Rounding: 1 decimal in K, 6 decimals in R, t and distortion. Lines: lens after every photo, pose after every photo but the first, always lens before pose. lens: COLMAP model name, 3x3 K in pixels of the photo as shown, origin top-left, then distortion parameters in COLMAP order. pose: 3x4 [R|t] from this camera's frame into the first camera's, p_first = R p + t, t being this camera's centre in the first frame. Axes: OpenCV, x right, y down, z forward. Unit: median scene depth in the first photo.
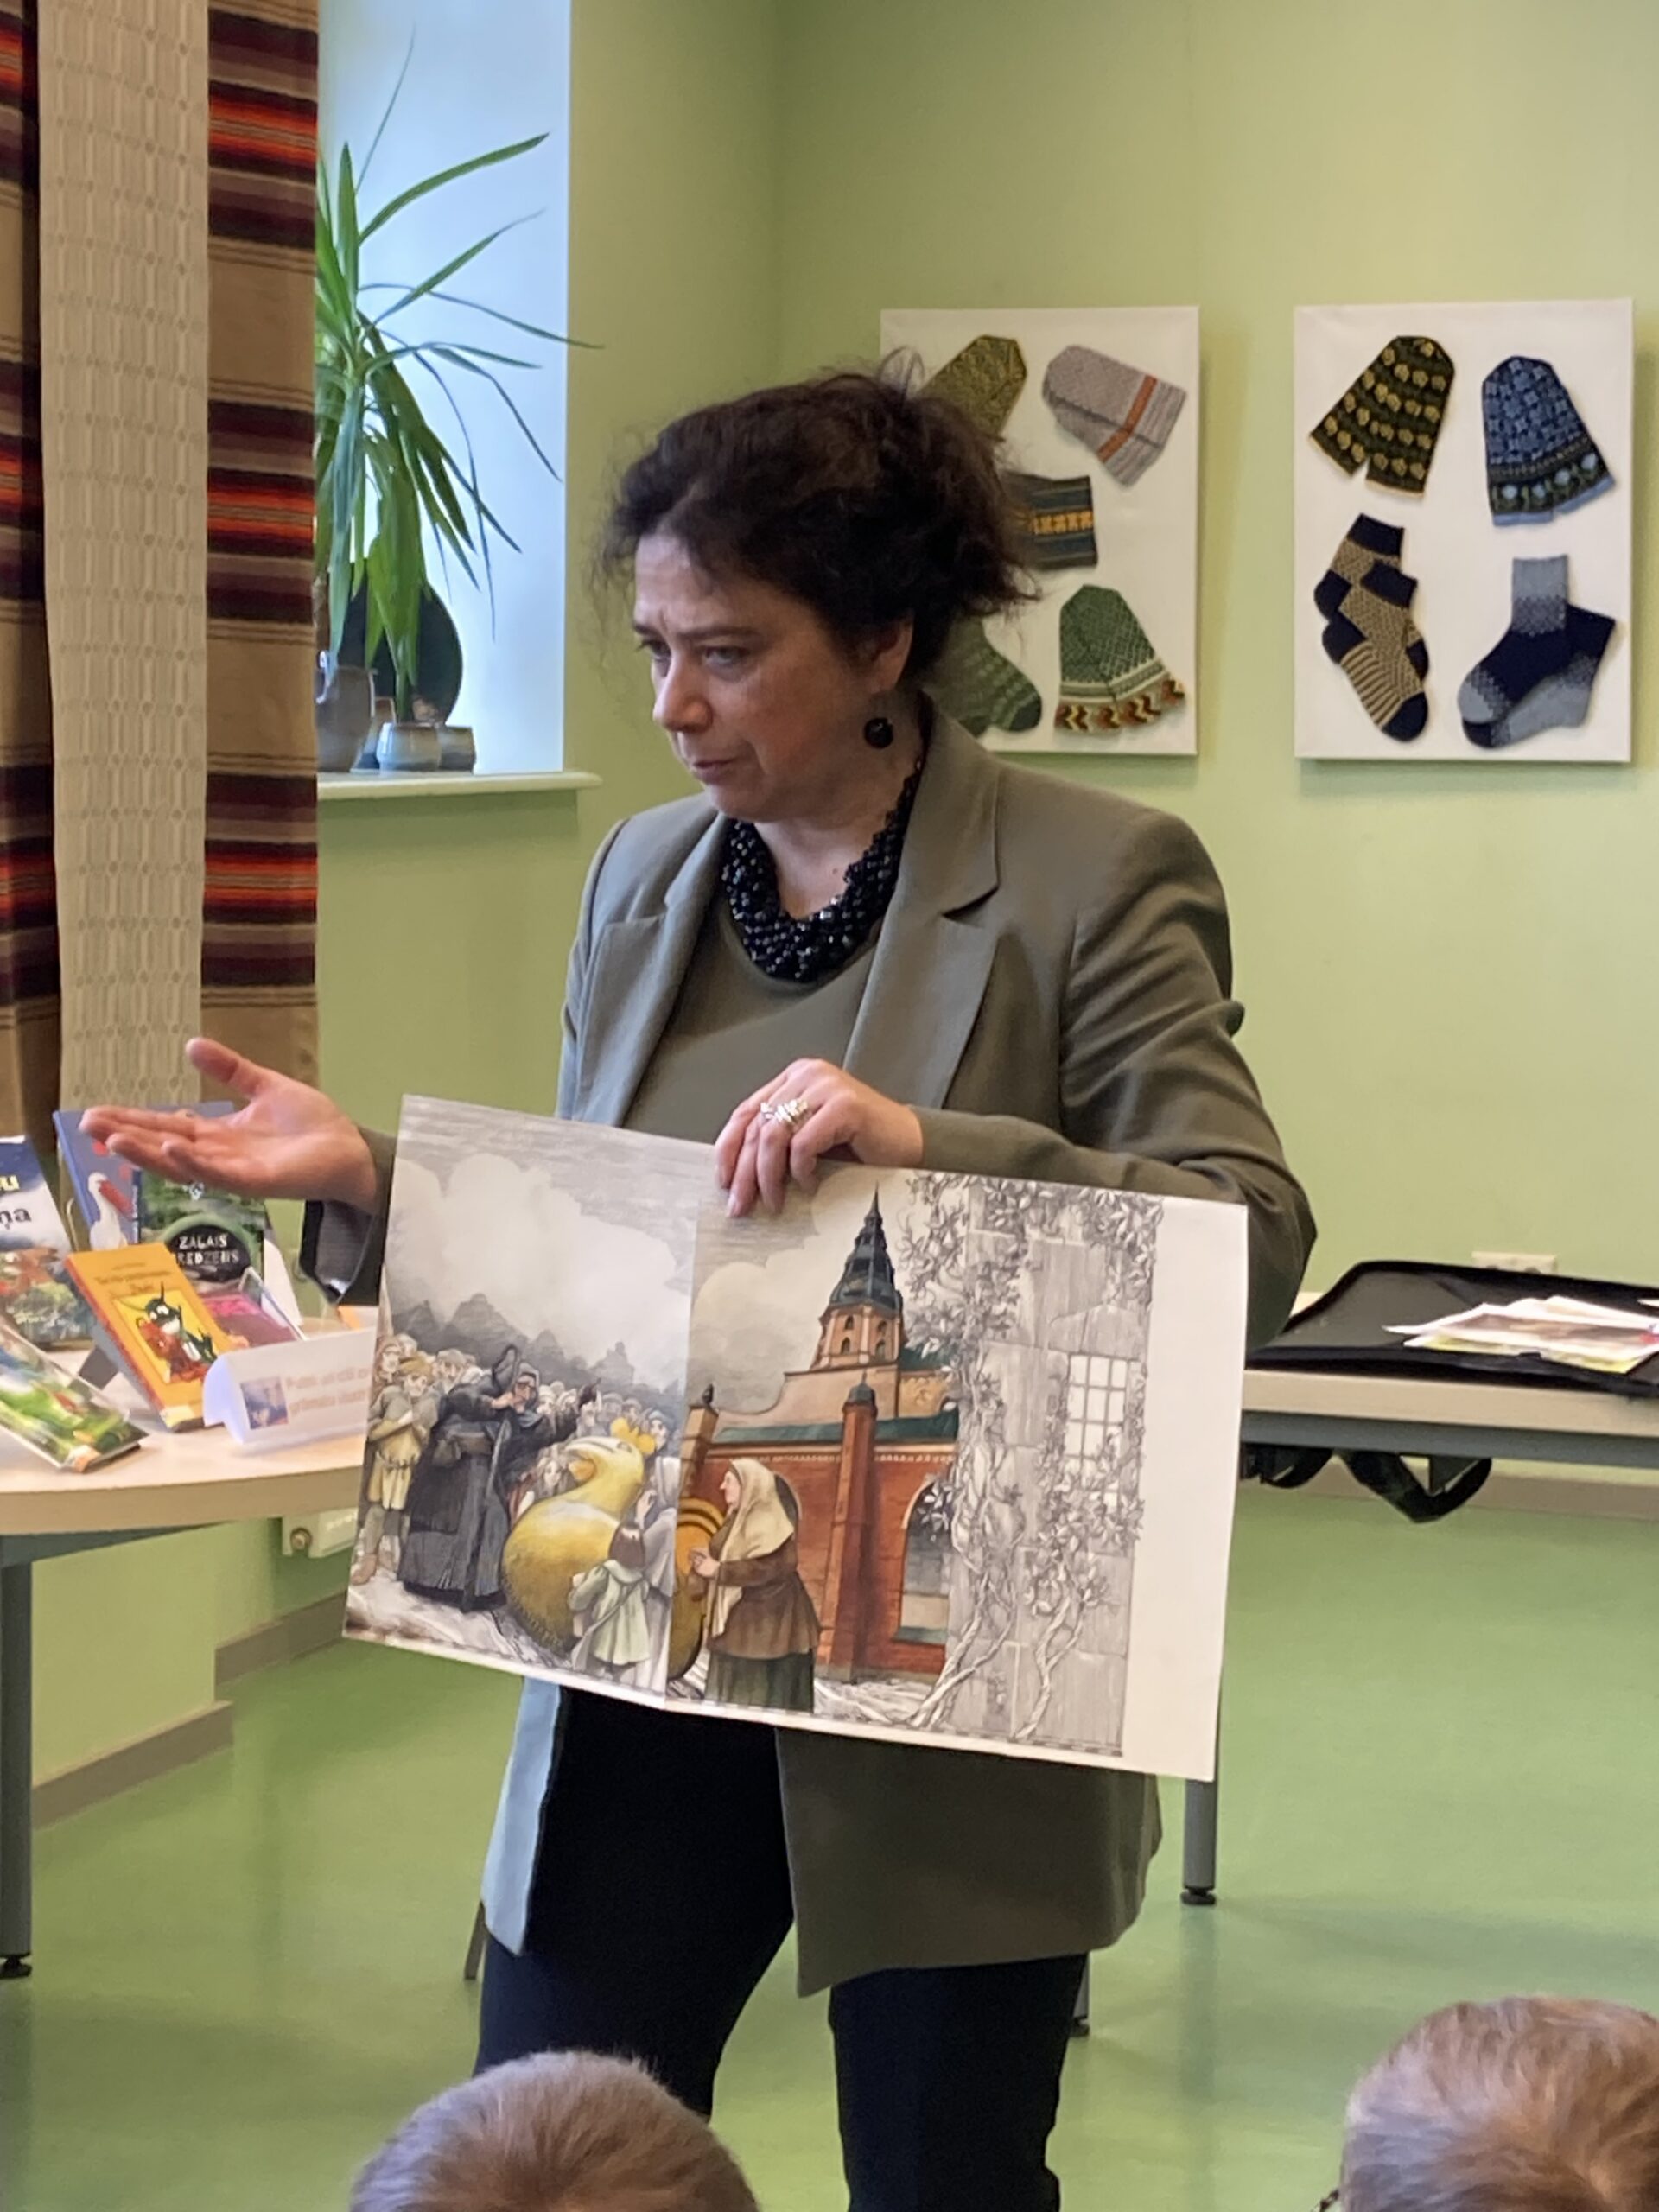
lens RADIAL K [[5036.5, 0, 846.1], [0, 5036.5, 1092.4], [0, 0, 1]] dist [0.038419, 0.000000]
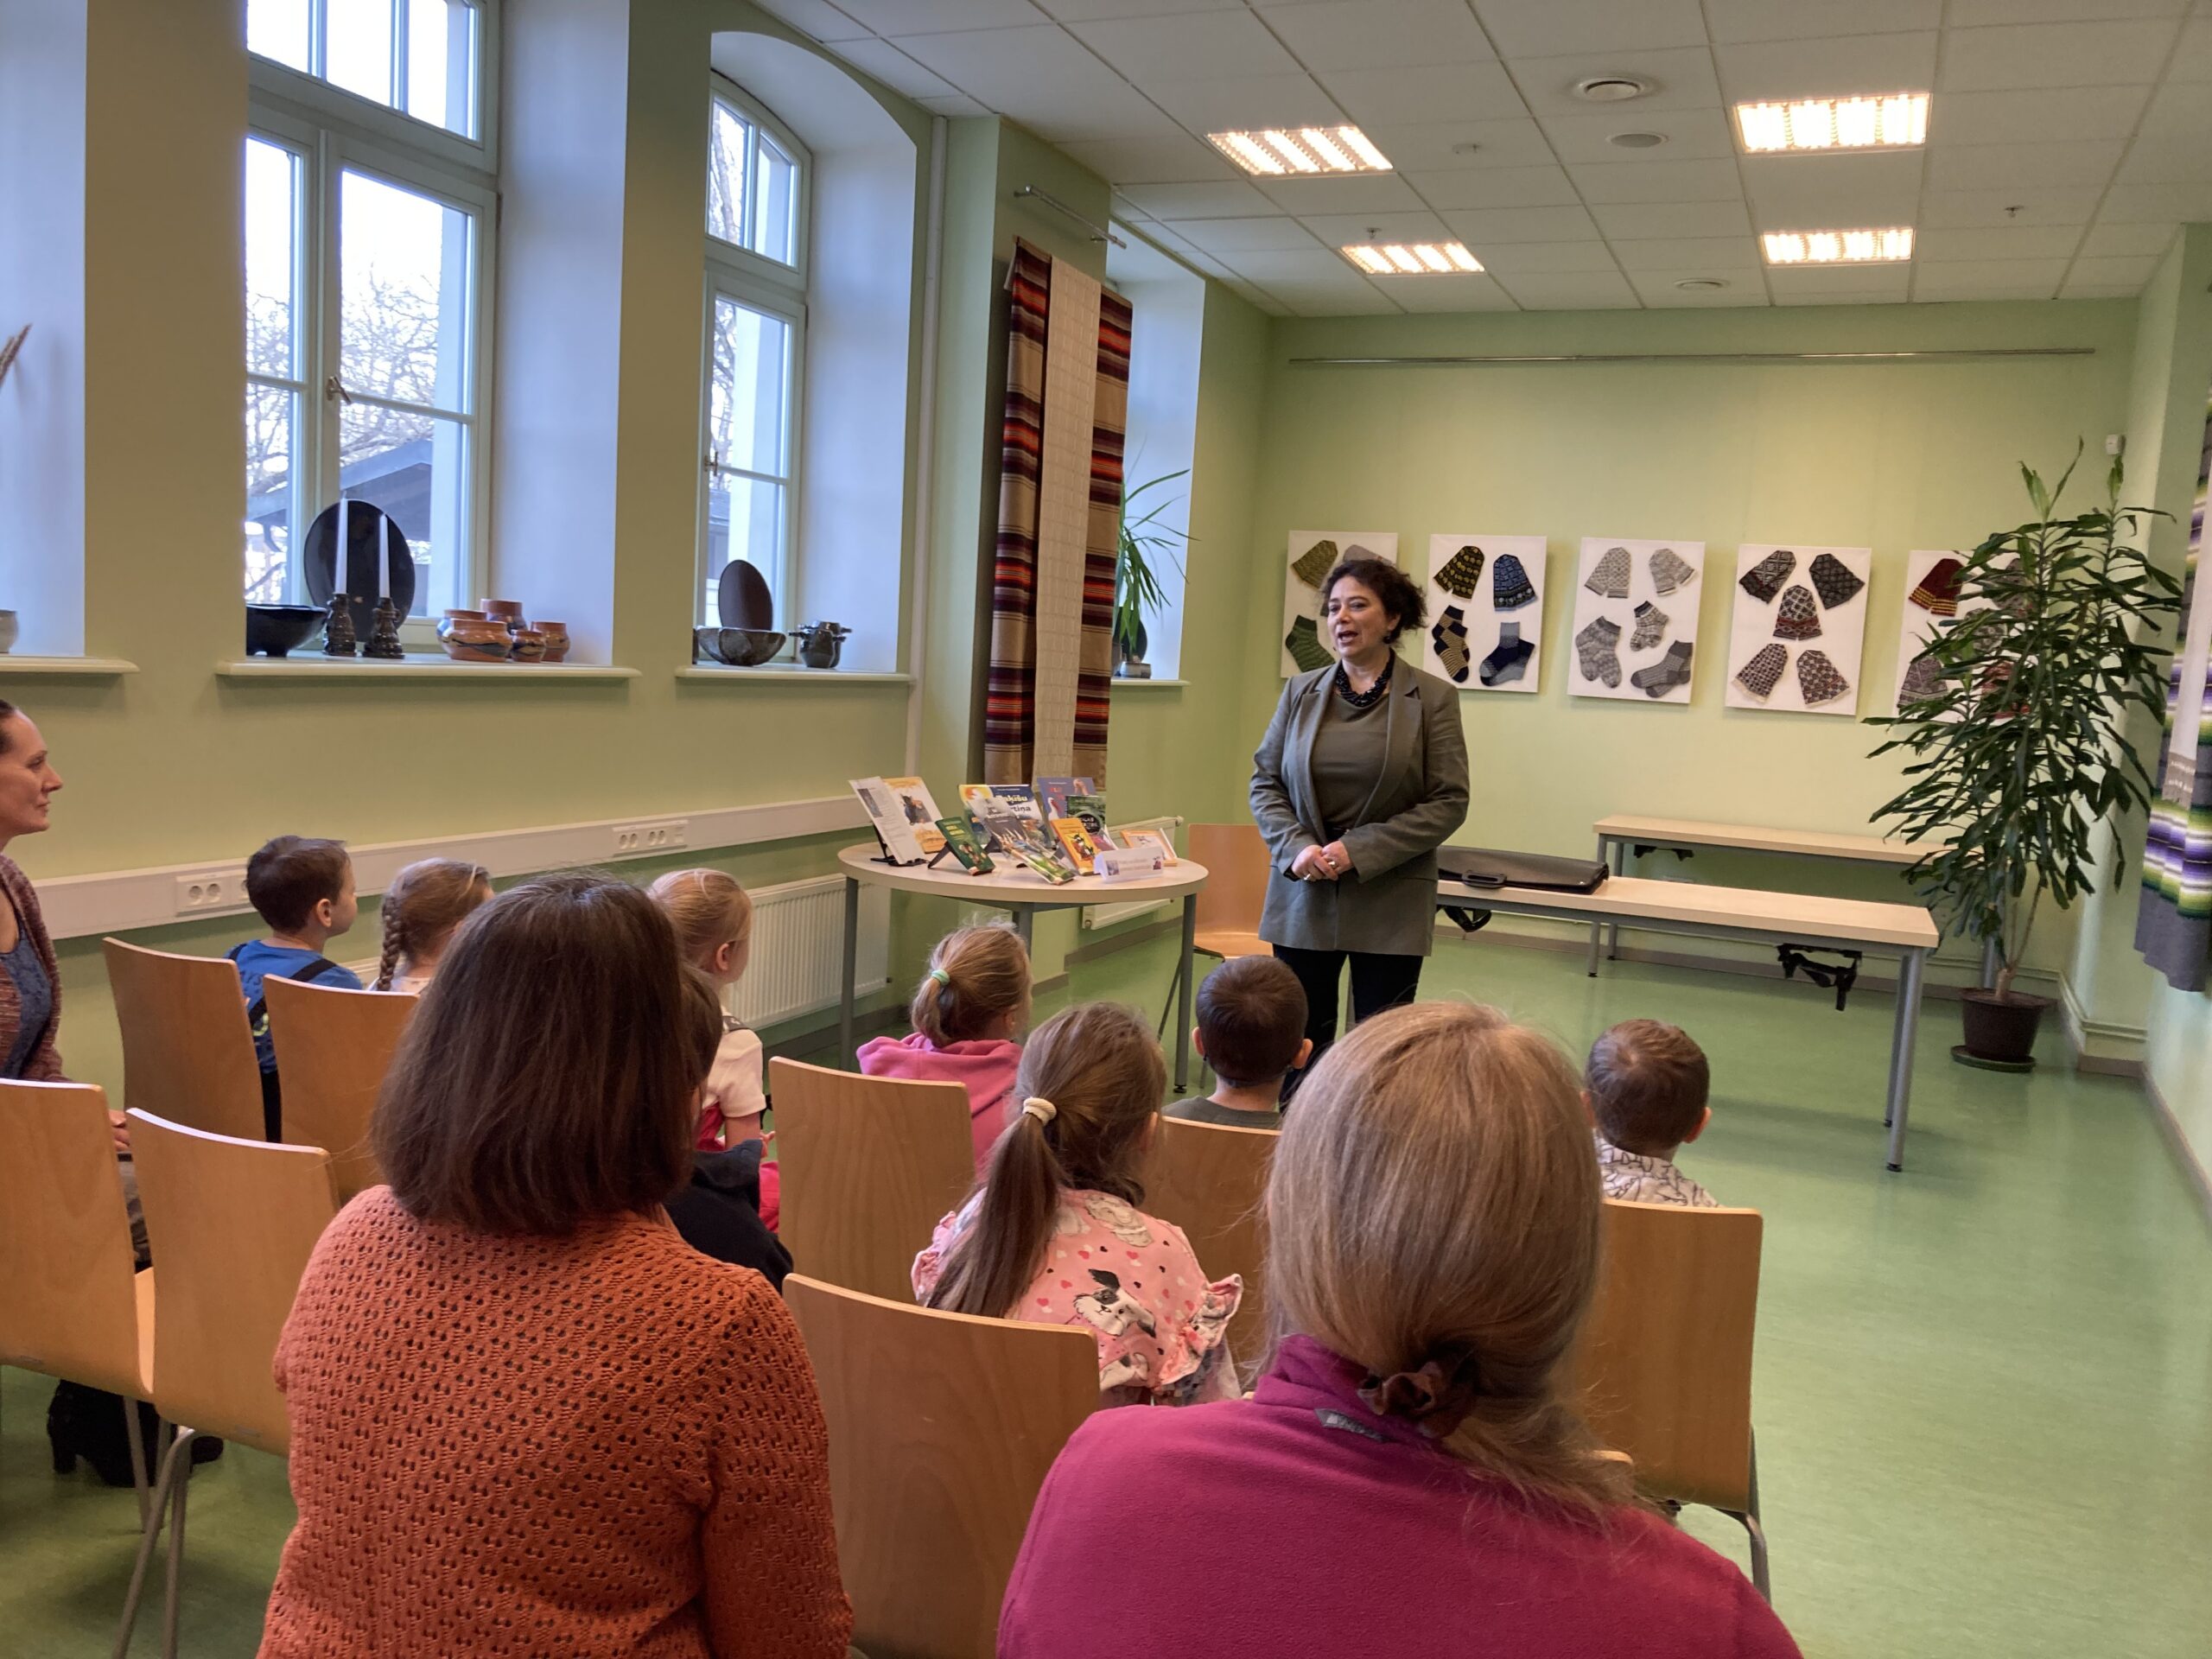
lens RADIAL K [[1786.3, 0, 1079.2], [0, 1786.3, 829.0], [0, 0, 1]] dist [0.041117, -0.046141]
pose [[0.995617, 0.052791, -0.077198, -0.028494], [-0.051572, 0.998512, 0.017701, 0.010193], [0.078018, -0.013642, 0.996859, -0.076617]]
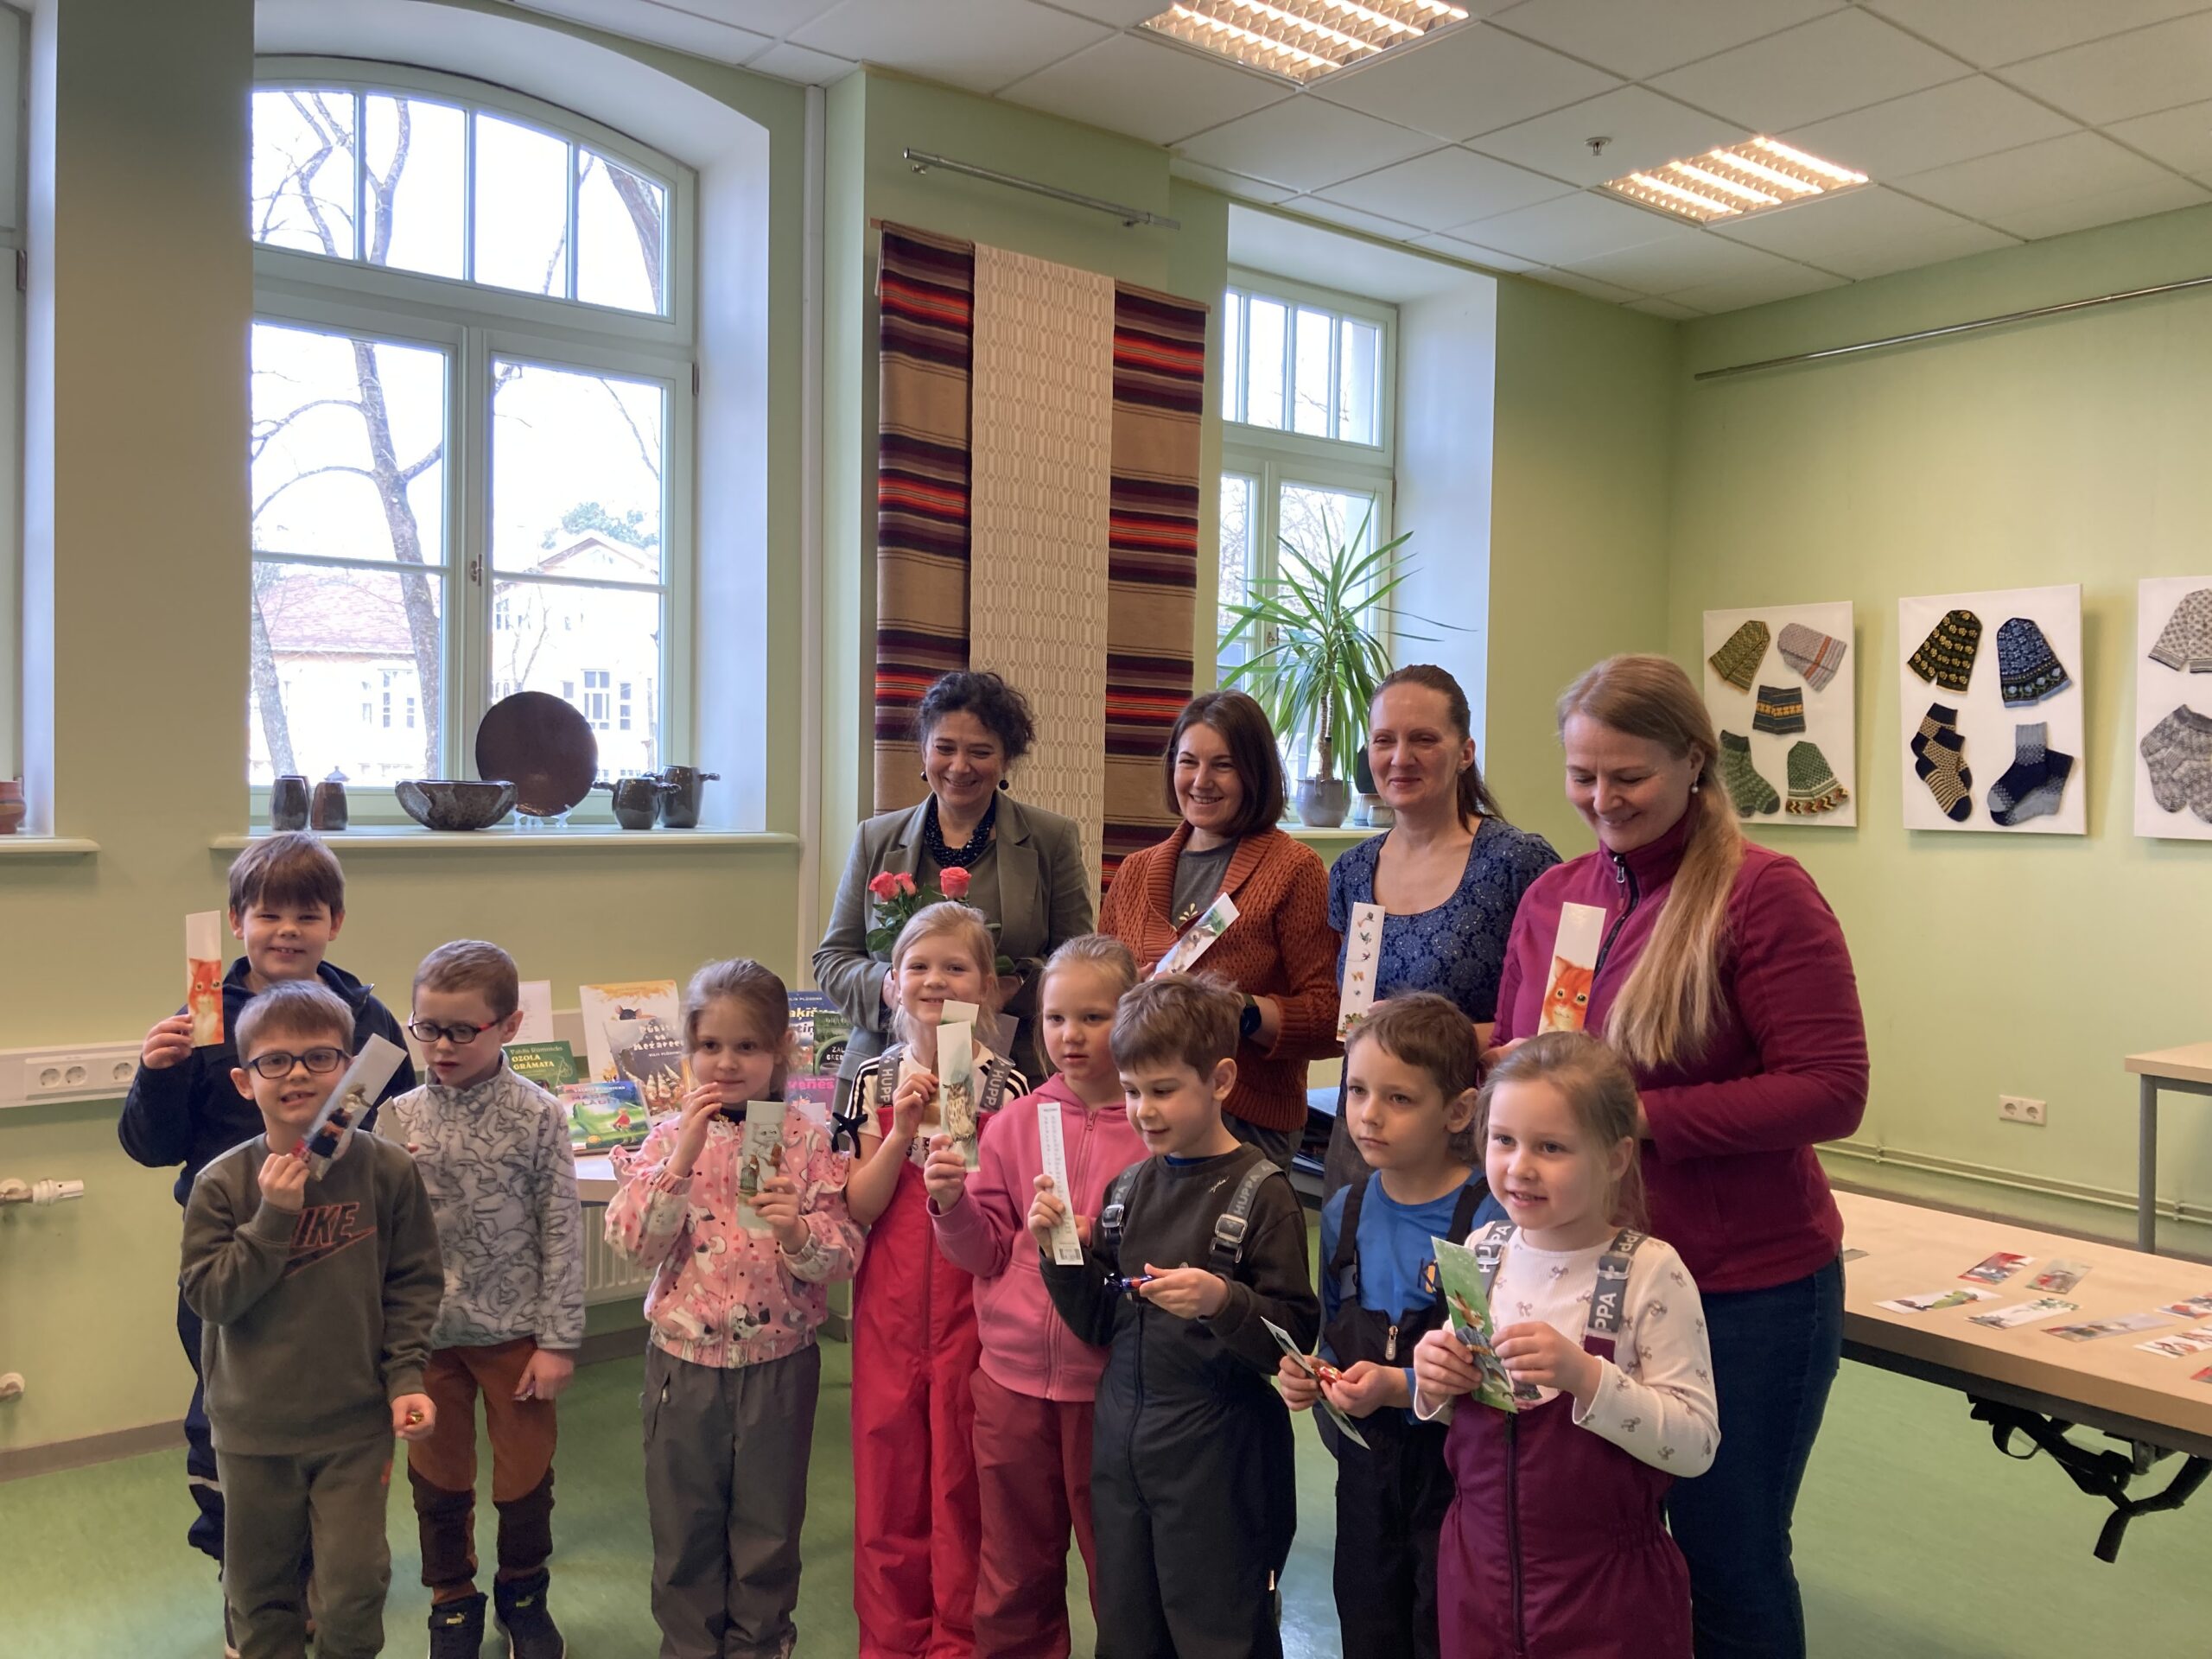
lens RADIAL K [[1786.3, 0, 1132.6], [0, 1786.3, 806.0], [0, 0, 1]] dist [0.041117, -0.046141]
pose [[0.839220, 0.011776, -0.543664, 0.234497], [-0.051746, 0.996958, -0.058283, -0.021196], [0.541324, 0.077045, 0.837277, 0.281985]]
